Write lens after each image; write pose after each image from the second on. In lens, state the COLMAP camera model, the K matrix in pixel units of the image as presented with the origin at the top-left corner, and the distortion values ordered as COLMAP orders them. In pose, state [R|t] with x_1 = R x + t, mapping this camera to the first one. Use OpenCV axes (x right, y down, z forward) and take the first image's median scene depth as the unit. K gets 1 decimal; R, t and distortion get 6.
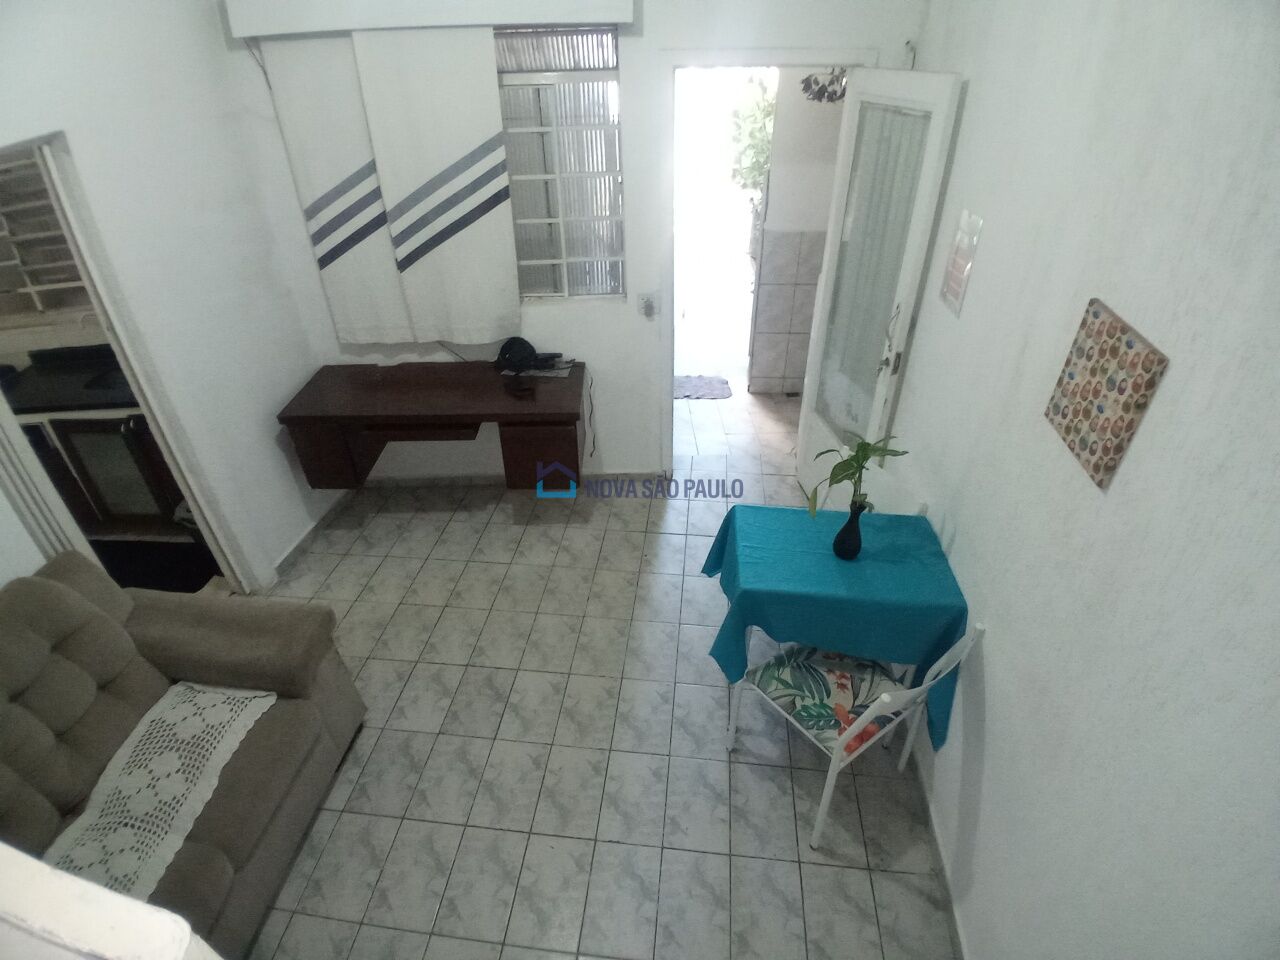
lens RADIAL K [[613.9, 0, 640.0], [0, 613.9, 480.0], [0, 0, 1]] dist [0.013551, -0.043692]
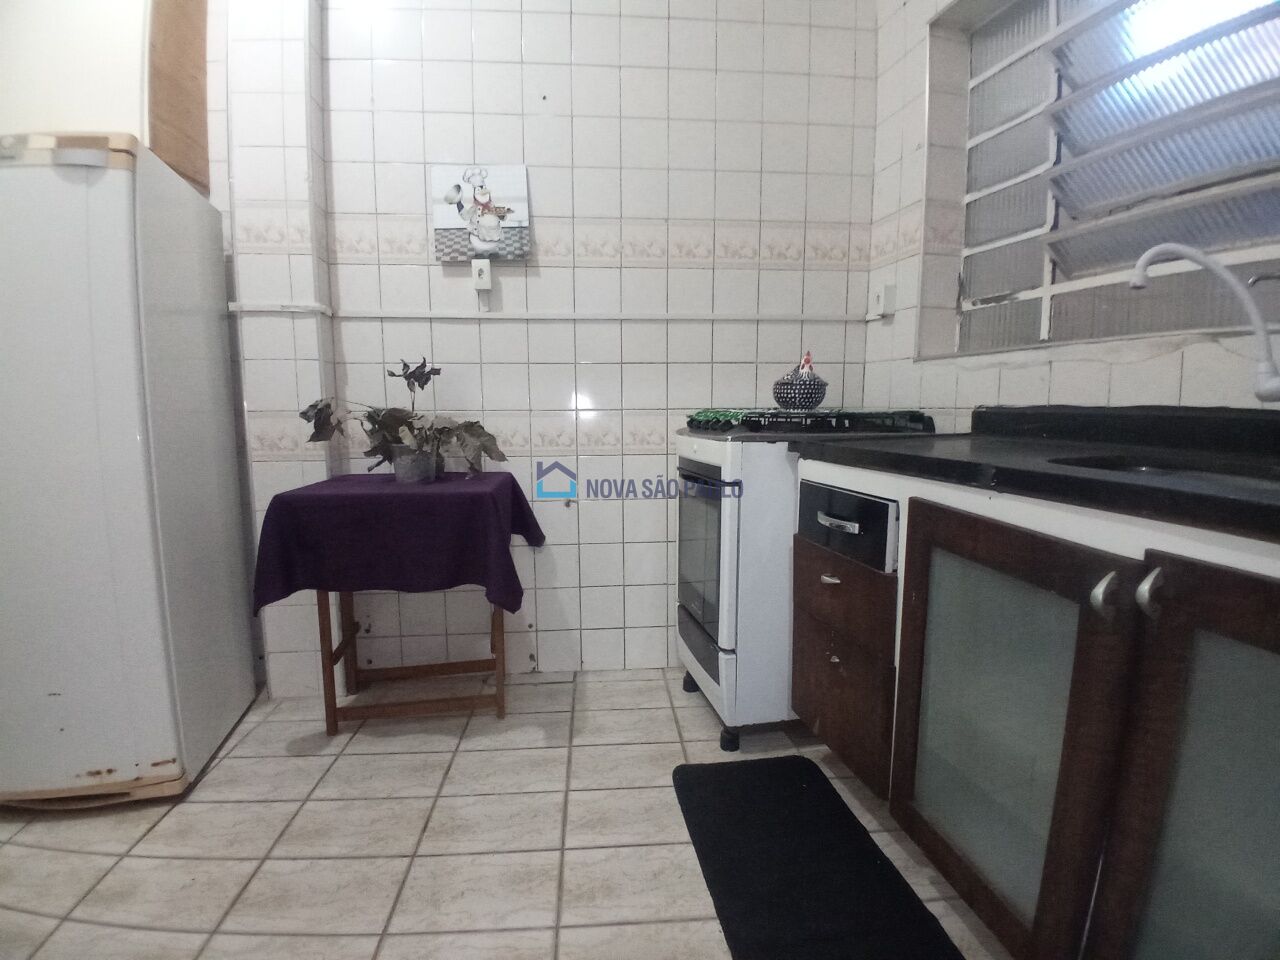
lens RADIAL K [[634.2, 0, 639.2], [0, 634.2, 487.5], [0, 0, 1]] dist [0.001452, -0.041977]
pose [[0.203470, 0.156767, -0.966449, -0.781062], [-0.542039, 0.840062, 0.022149, -0.029754], [0.815349, 0.519346, 0.255902, 0.909306]]
